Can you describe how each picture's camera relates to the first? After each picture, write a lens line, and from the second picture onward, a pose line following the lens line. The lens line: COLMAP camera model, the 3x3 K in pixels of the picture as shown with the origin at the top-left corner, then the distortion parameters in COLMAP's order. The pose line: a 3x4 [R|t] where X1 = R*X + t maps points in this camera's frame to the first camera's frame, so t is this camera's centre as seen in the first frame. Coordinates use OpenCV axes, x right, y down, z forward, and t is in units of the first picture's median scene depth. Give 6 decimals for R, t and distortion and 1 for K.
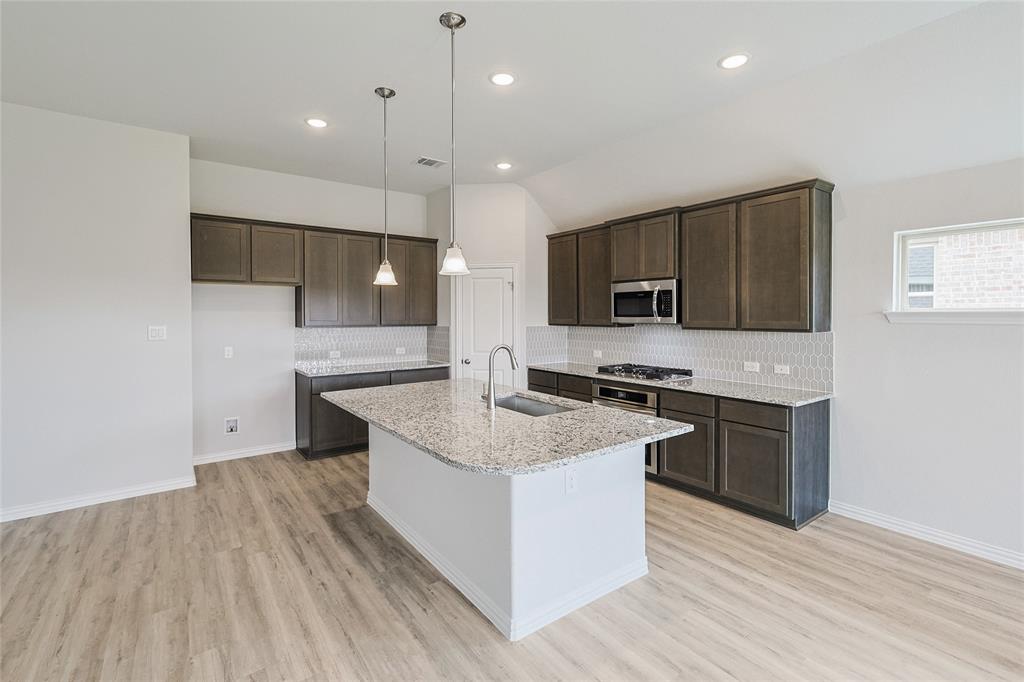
lens RADIAL K [[461.6, 0, 511.2], [0, 461.6, 323.2], [0, 0, 1]] dist [0.002524, 0.000714]
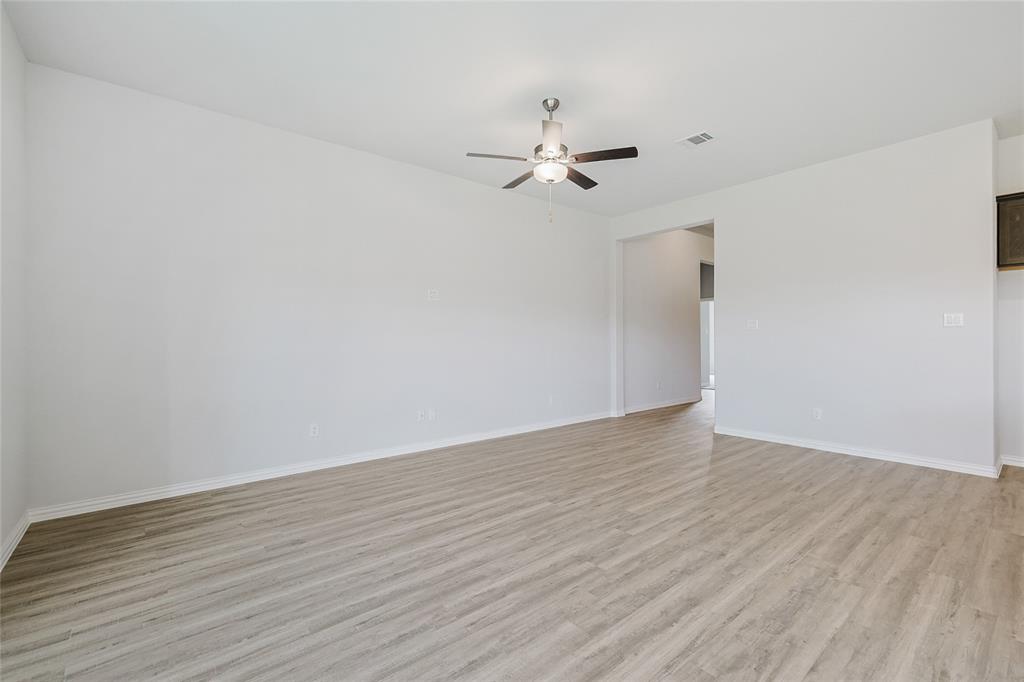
lens RADIAL K [[444.2, 0, 512.6], [0, 444.2, 338.0], [0, 0, 1]] dist [0.001499, 0.000272]
pose [[0.055853, 0.001332, -0.998438, 0.245097], [-0.014670, 0.999892, 0.000513, 0.100382], [0.998331, 0.014618, 0.055866, -0.076254]]
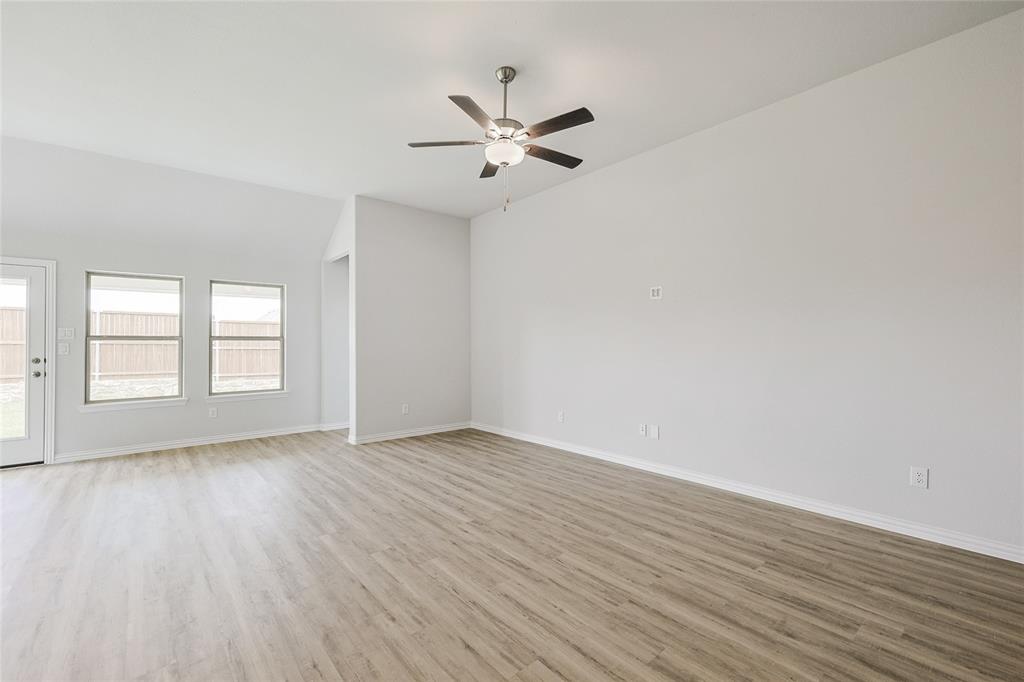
lens RADIAL K [[444.2, 0, 512.6], [0, 444.2, 338.0], [0, 0, 1]] dist [0.001499, 0.000272]
pose [[-0.997840, 0.009035, -0.065070, -0.847136], [0.008647, 0.999943, 0.006244, 0.077016], [0.065122, 0.005668, -0.997861, 1.077988]]
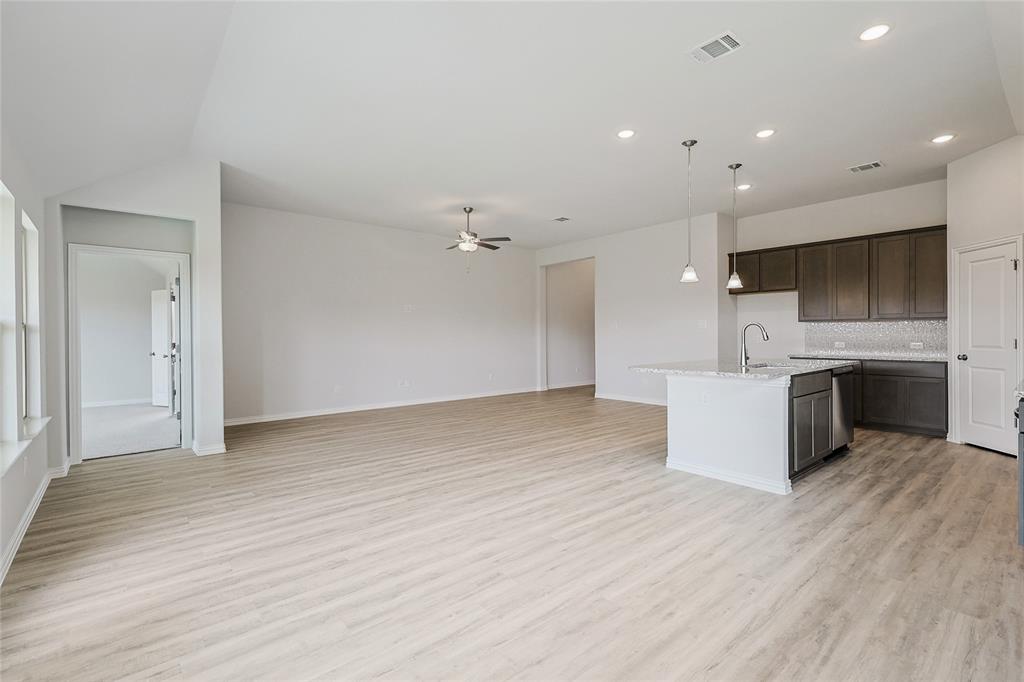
lens RADIAL K [[464.6, 0, 512.0], [0, 464.6, 341.0], [0, 0, 1]] dist [-0.000819, 0.000249]
pose [[0.069123, 0.013132, -0.997522, 1.347360], [-0.011928, 0.999853, 0.012336, 0.094959], [0.997537, 0.011046, 0.069270, 0.141169]]
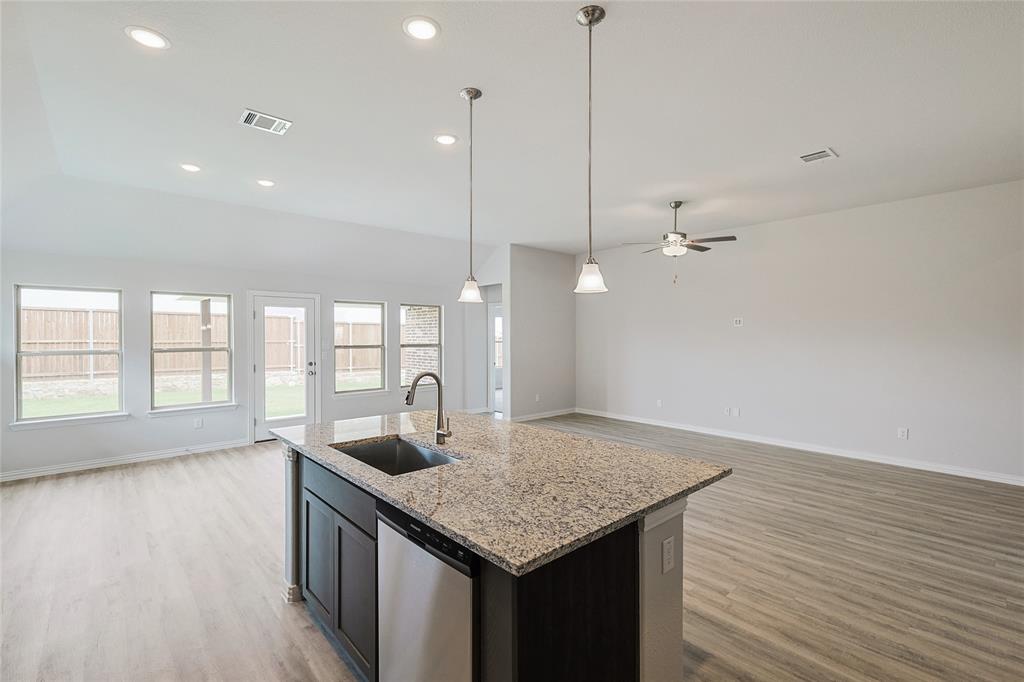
lens RADIAL K [[454.9, 0, 511.3], [0, 454.9, 336.5], [0, 0, 1]] dist [0.002173, 0.000597]
pose [[-0.995100, 0.004429, -0.098777, -0.085658], [0.002166, 0.999733, 0.023004, -0.035357], [0.098852, 0.022677, -0.994844, 1.791077]]
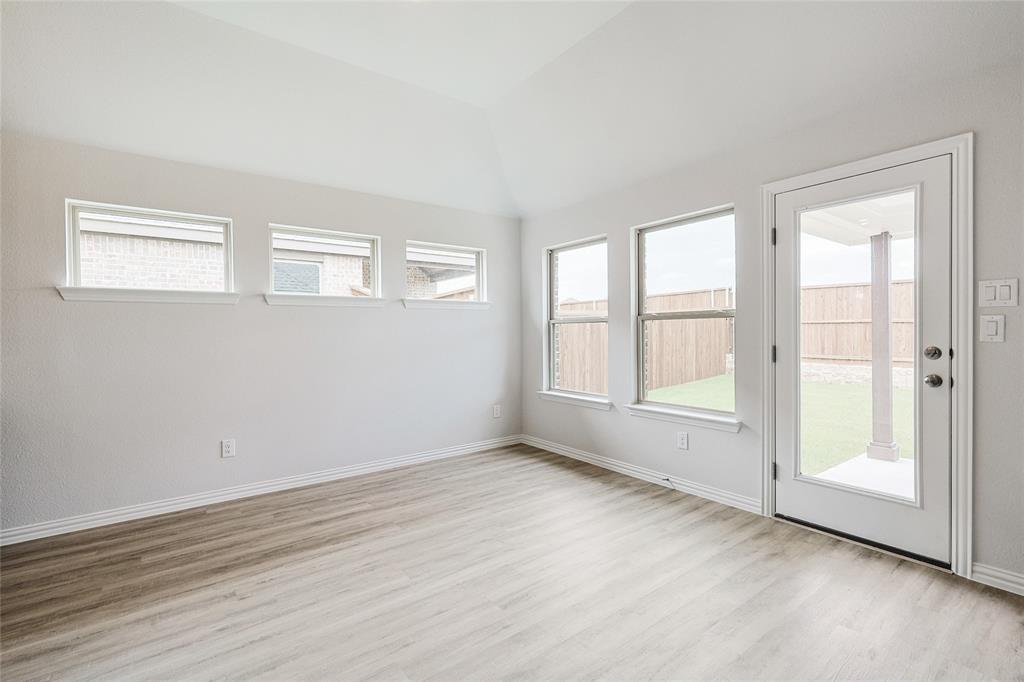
lens RADIAL K [[454.9, 0, 511.3], [0, 454.9, 336.5], [0, 0, 1]] dist [0.002173, 0.000597]
pose [[-0.009432, -0.008348, 0.999921, -0.070327], [0.030810, 0.999488, 0.008635, 0.095115], [-0.999481, 0.030889, -0.009170, 0.161146]]
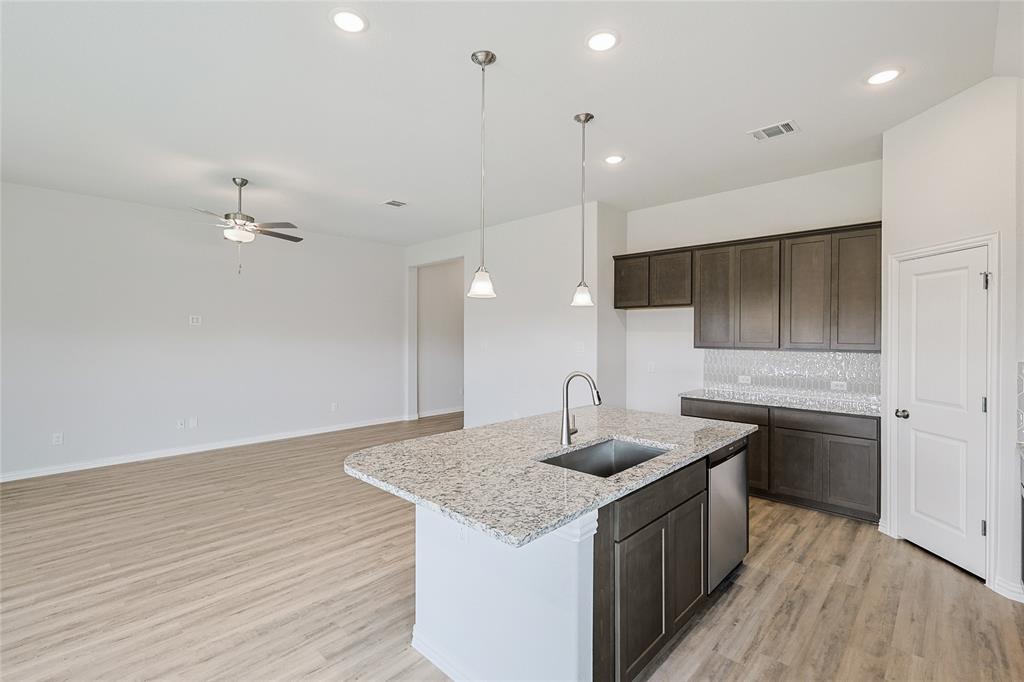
lens RADIAL K [[454.3, 0, 514.3], [0, 454.3, 341.3], [0, 0, 1]] dist [0.002668, 0.000066]
pose [[0.172731, 0.015776, -0.984843, 0.743090], [-0.020832, 0.999707, 0.012361, -0.014739], [0.984749, 0.018381, 0.173009, 0.724072]]
